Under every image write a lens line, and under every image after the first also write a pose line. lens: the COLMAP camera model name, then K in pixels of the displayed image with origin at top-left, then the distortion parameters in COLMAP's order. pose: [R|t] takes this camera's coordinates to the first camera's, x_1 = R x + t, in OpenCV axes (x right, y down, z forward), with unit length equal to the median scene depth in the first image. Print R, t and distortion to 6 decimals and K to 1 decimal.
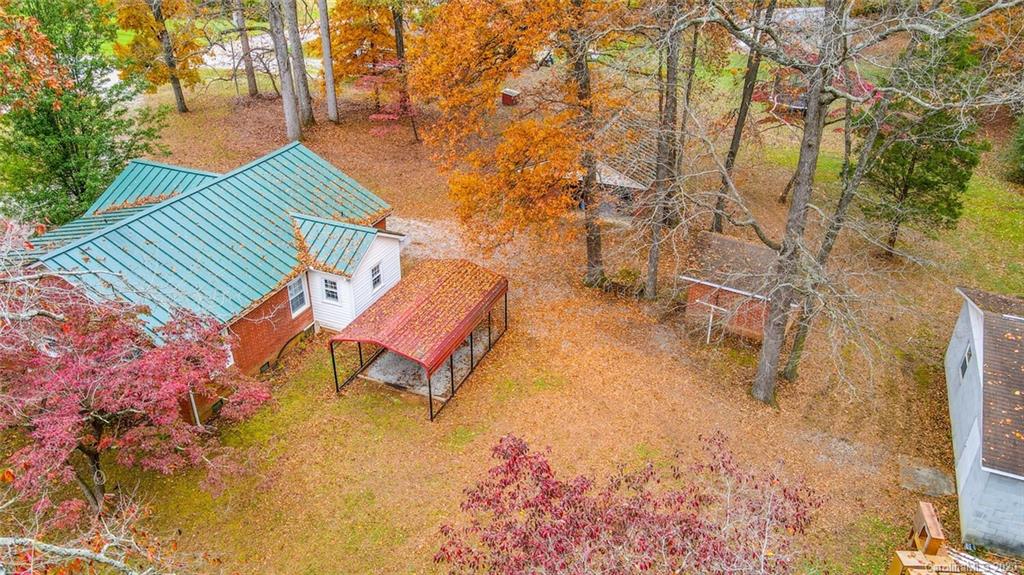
lens RADIAL K [[751.4, 0, 507.9], [0, 751.4, 286.5], [0, 0, 1]] dist [0.003896, 0.012698]
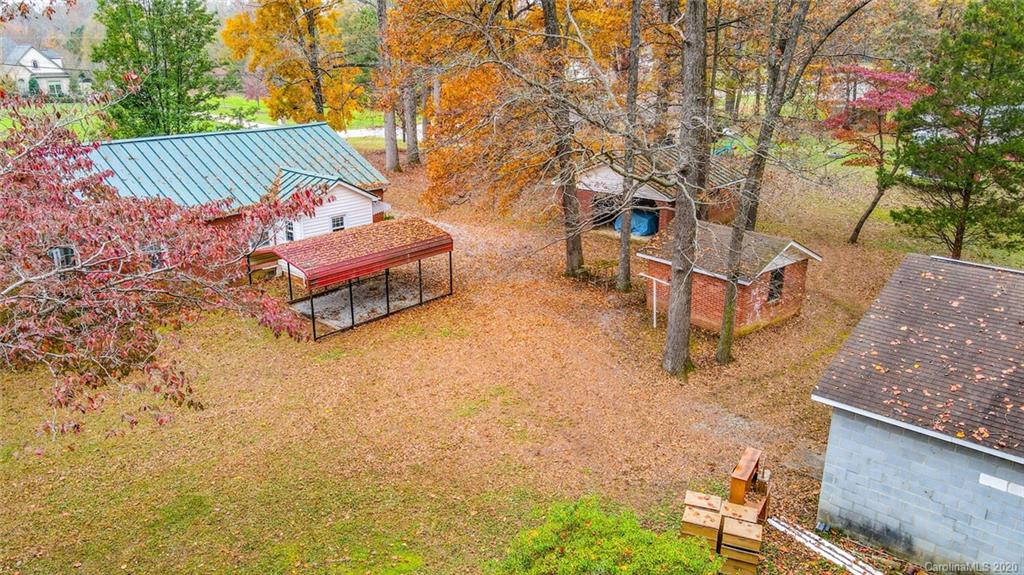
lens RADIAL K [[751.4, 0, 507.9], [0, 751.4, 286.5], [0, 0, 1]] dist [0.003896, 0.012698]
pose [[0.950001, 0.099336, -0.296023, 0.415943], [-0.152114, 0.975174, -0.160928, 0.227121], [0.272688, 0.197911, 0.941527, 0.136795]]
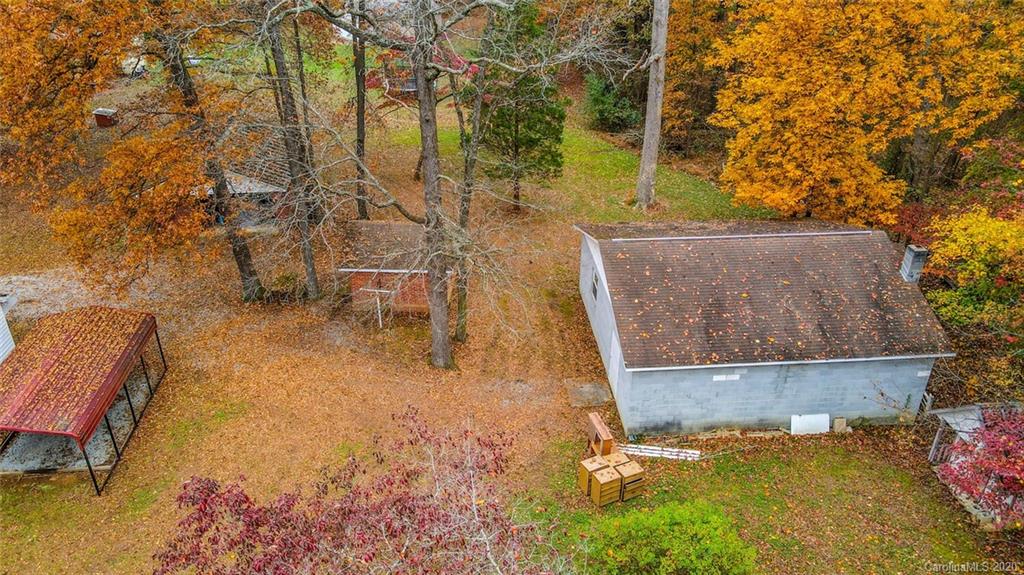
lens RADIAL K [[751.4, 0, 507.9], [0, 751.4, 286.5], [0, 0, 1]] dist [0.003896, 0.012698]
pose [[0.878507, -0.230551, 0.418416, 0.004475], [0.228822, 0.971908, 0.055094, 0.005426], [-0.419363, 0.047342, 0.906583, 0.005917]]
